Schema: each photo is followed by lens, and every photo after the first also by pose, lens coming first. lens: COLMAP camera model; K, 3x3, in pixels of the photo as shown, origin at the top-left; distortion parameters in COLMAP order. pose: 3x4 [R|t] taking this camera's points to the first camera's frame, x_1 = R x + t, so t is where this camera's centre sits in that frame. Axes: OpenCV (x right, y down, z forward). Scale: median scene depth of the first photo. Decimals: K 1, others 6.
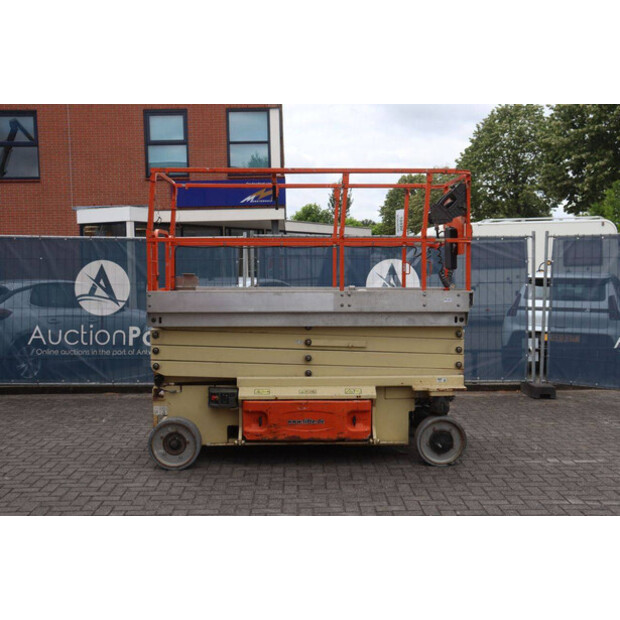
lens RADIAL K [[742.5, 0, 318.6], [0, 742.5, 309.7], [0, 0, 1]] dist [-0.004627, 0.043735]
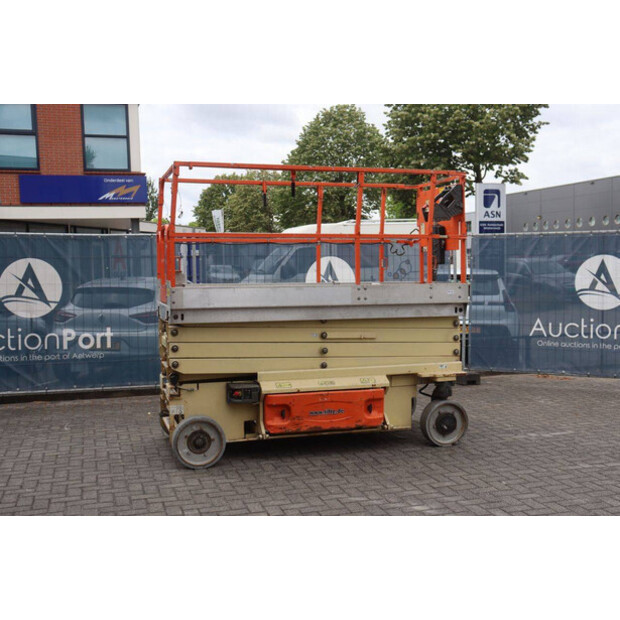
lens RADIAL K [[754.9, 0, 319.5], [0, 754.9, 310.5], [0, 0, 1]] dist [0.000831, 0.039754]
pose [[0.962872, -0.021156, 0.269127, -0.287451], [0.021810, 0.999762, 0.000560, 0.008512], [-0.269075, 0.005331, 0.963104, -0.006918]]
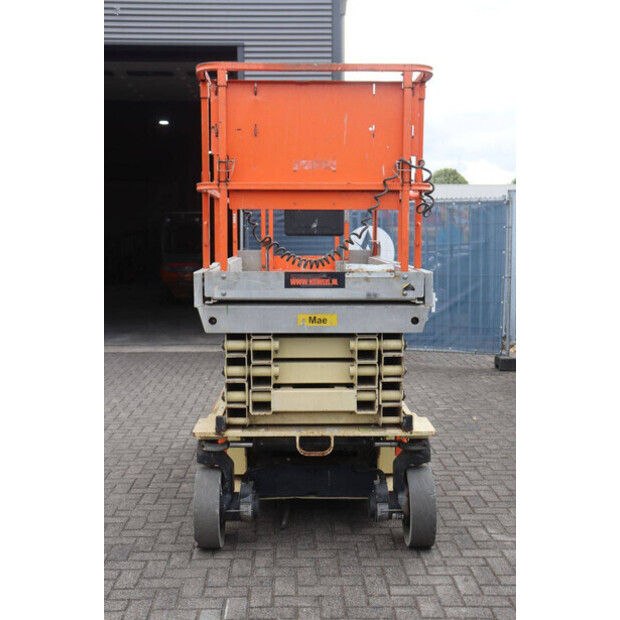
lens RADIAL K [[791.1, 0, 310.0], [0, 791.1, 310.0], [0, 0, 1]] dist [0.017521, 0.042951]
pose [[-0.006373, 0.092873, -0.995658, 0.780856], [-0.059653, 0.993869, 0.093088, -0.054953], [0.998199, 0.059987, -0.000794, 1.026293]]
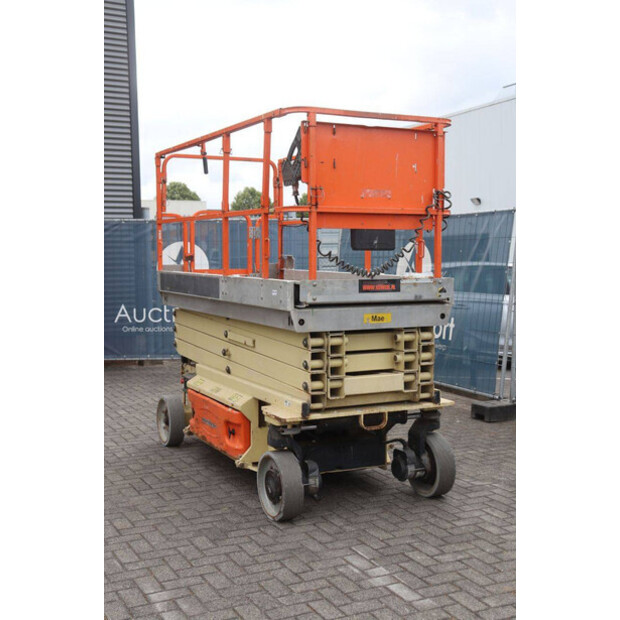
lens RADIAL K [[829.8, 0, 307.7], [0, 829.8, 310.2], [0, 0, 1]] dist [0.015971, 0.035193]
pose [[0.418105, 0.064795, -0.906085, 0.860379], [-0.053186, 0.997488, 0.046789, -0.032494], [0.906840, 0.028628, 0.420501, 0.647179]]
